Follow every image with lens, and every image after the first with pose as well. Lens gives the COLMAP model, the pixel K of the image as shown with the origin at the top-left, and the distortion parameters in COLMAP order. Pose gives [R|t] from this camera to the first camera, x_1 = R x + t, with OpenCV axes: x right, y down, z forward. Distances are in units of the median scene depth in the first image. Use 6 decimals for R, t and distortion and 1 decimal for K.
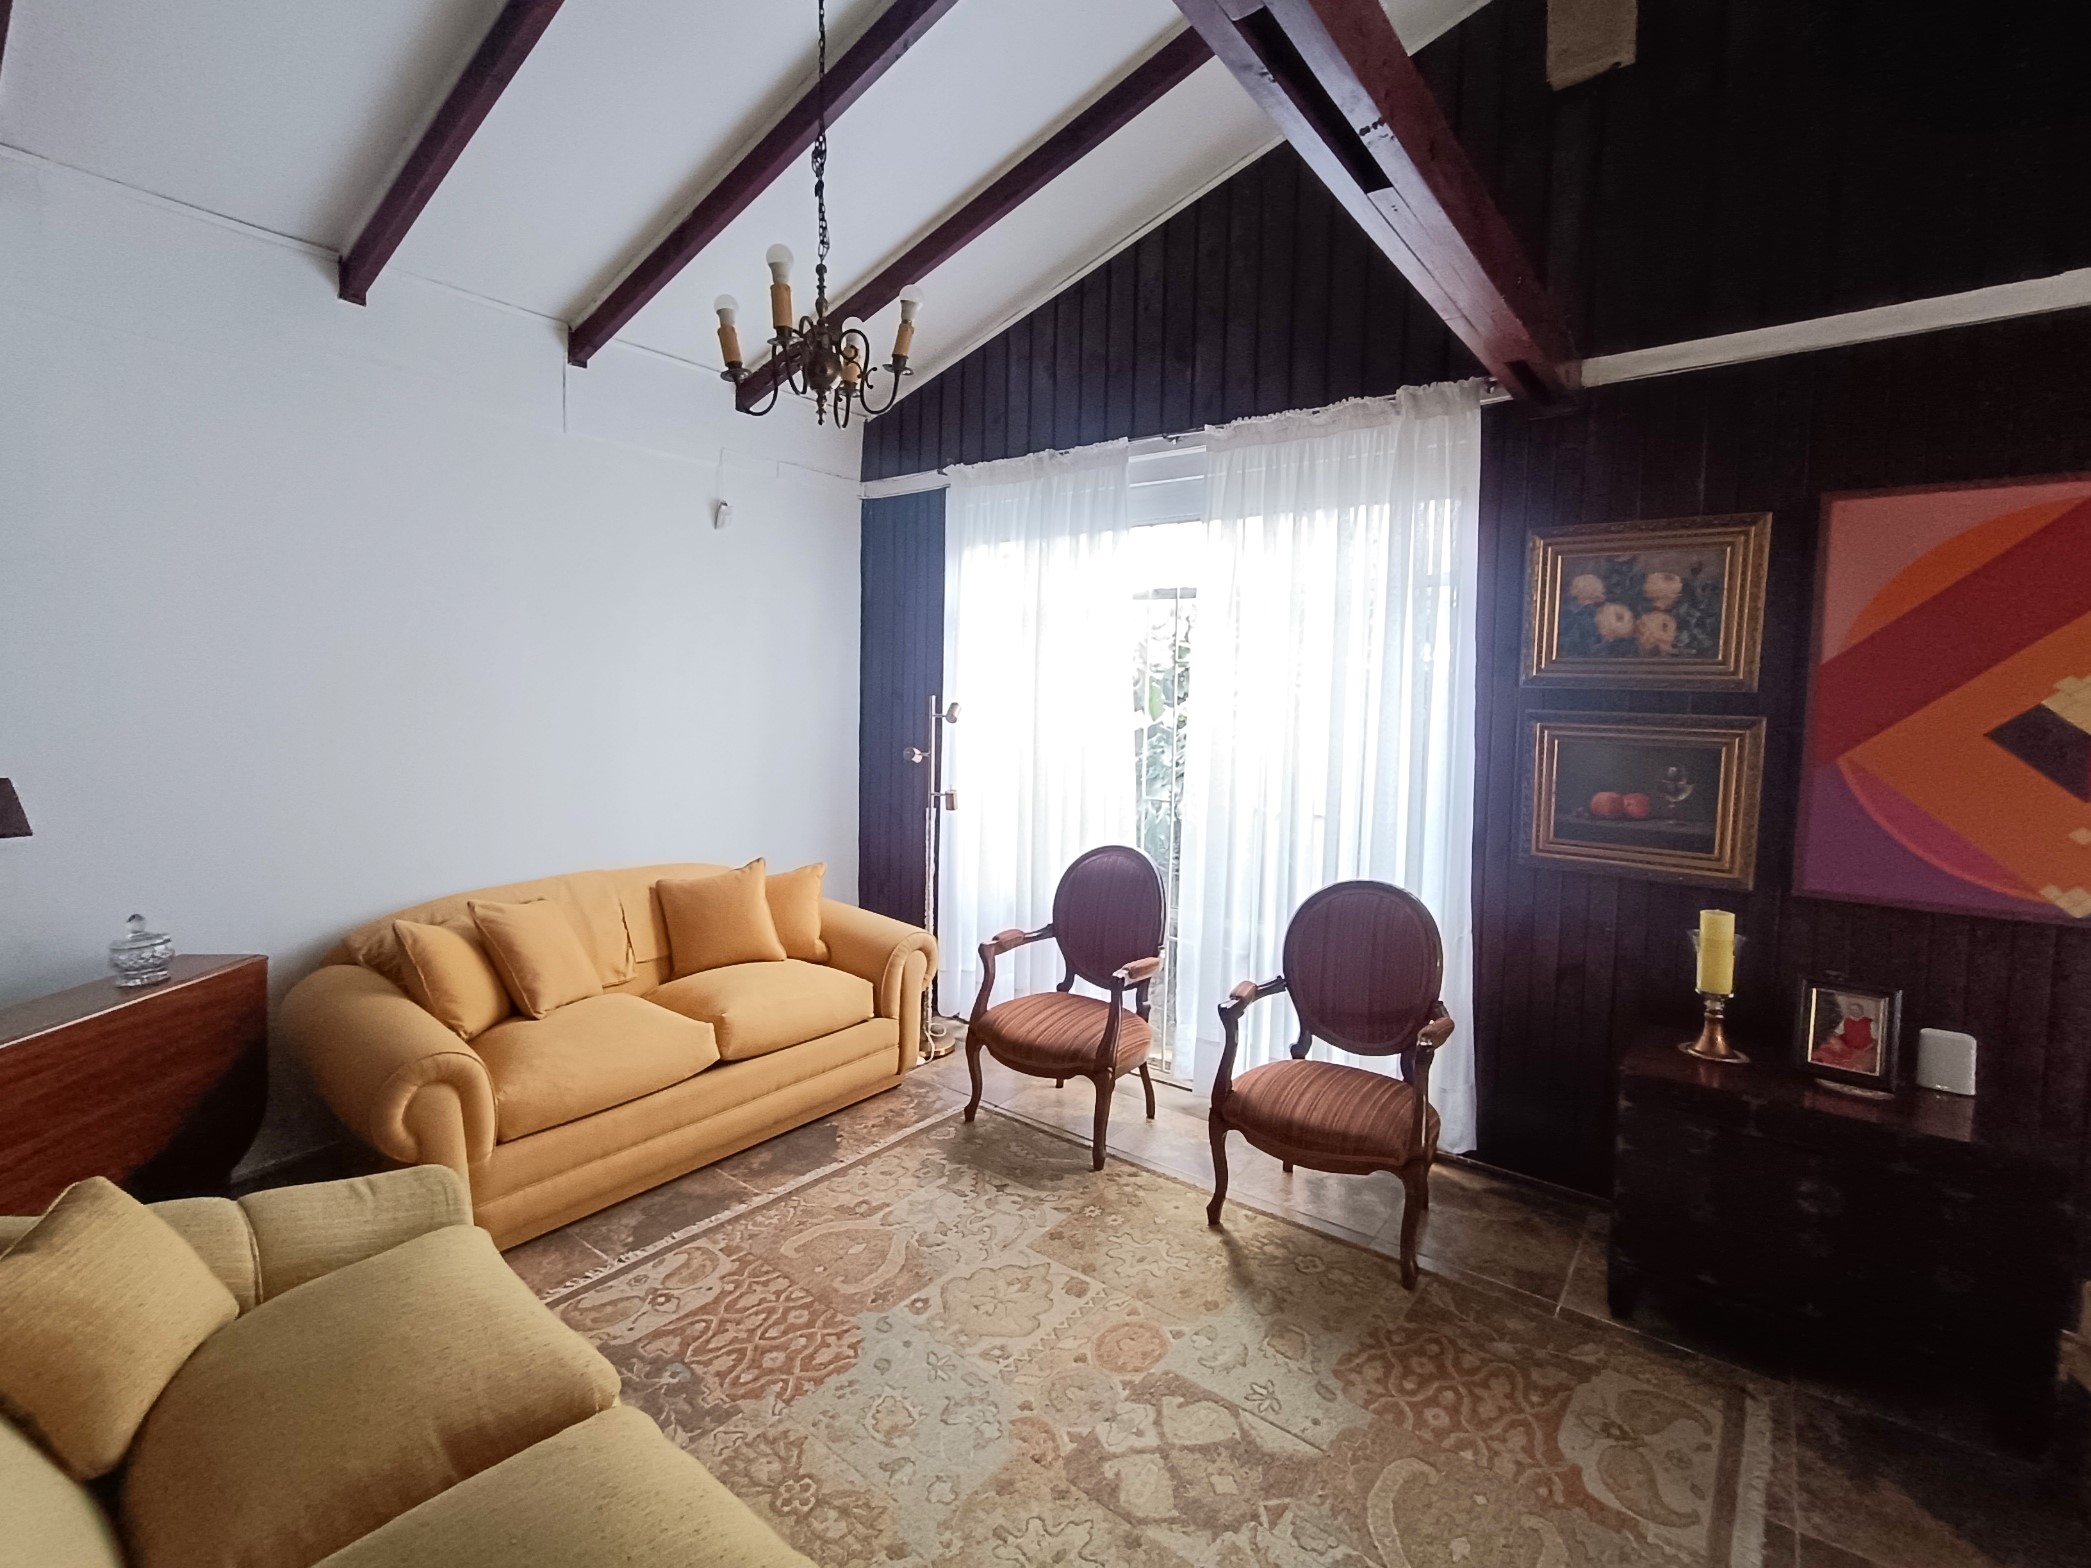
lens RADIAL K [[960.7, 0, 1045.4], [0, 960.7, 766.3], [0, 0, 1]] dist [0.009296, 0.002711]
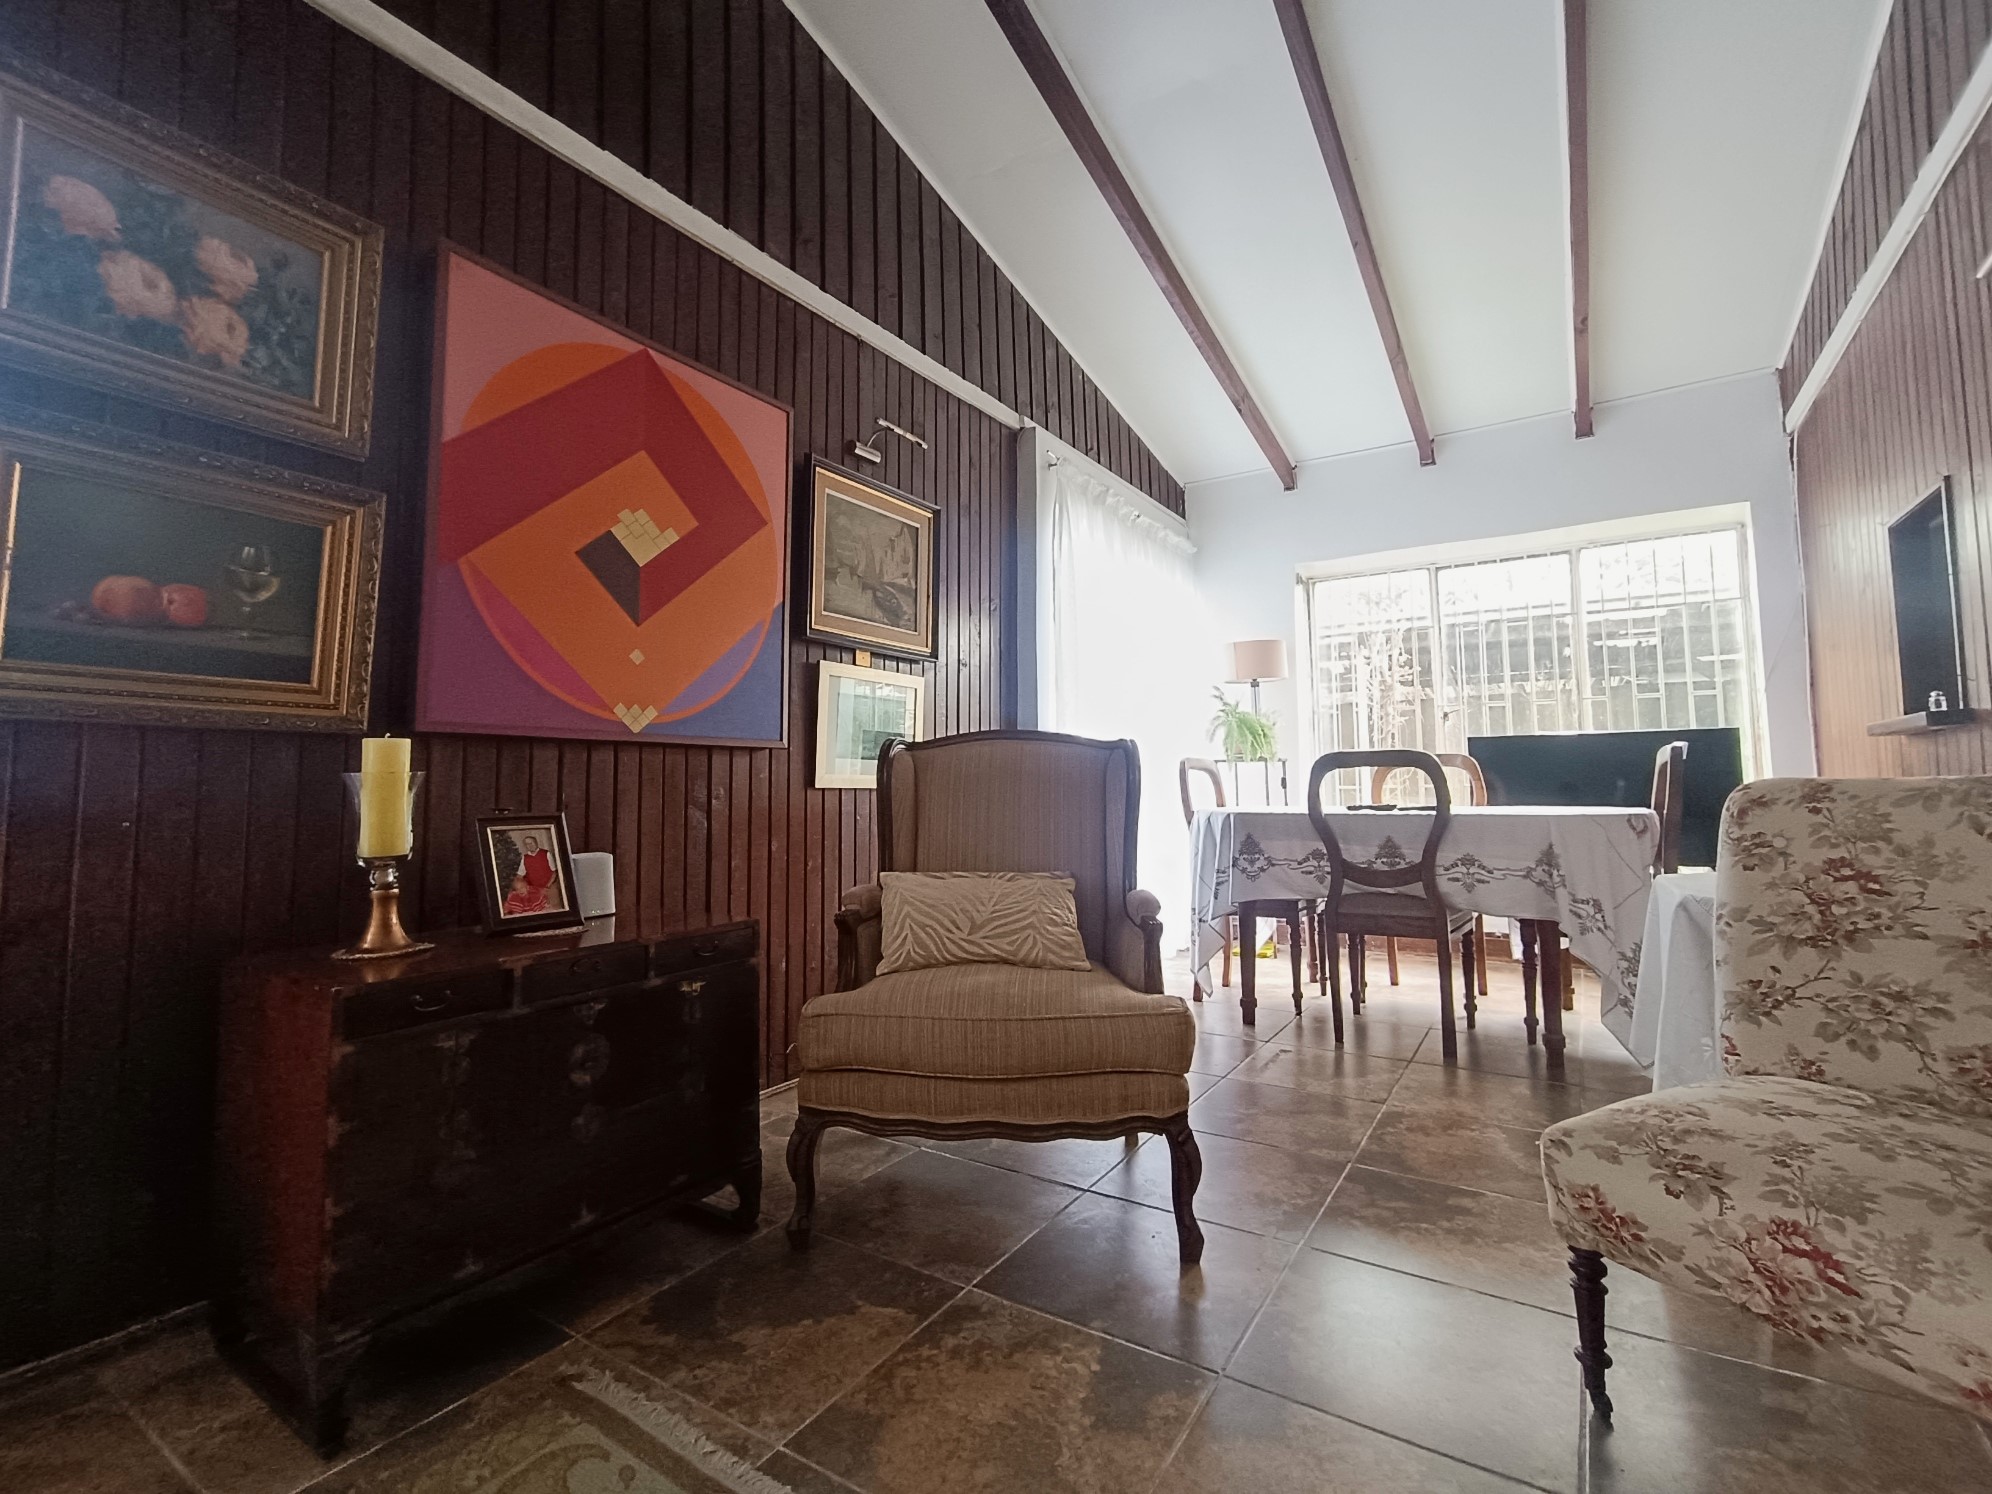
lens RADIAL K [[915.2, 0, 968.1], [0, 915.2, 722.1], [0, 0, 1]] dist [0.009296, 0.002711]
pose [[-0.051151, 0.066832, 0.996452, 0.022533], [0.089146, 0.994081, -0.062097, 0.207054], [-0.994704, 0.085653, -0.056806, 0.596361]]
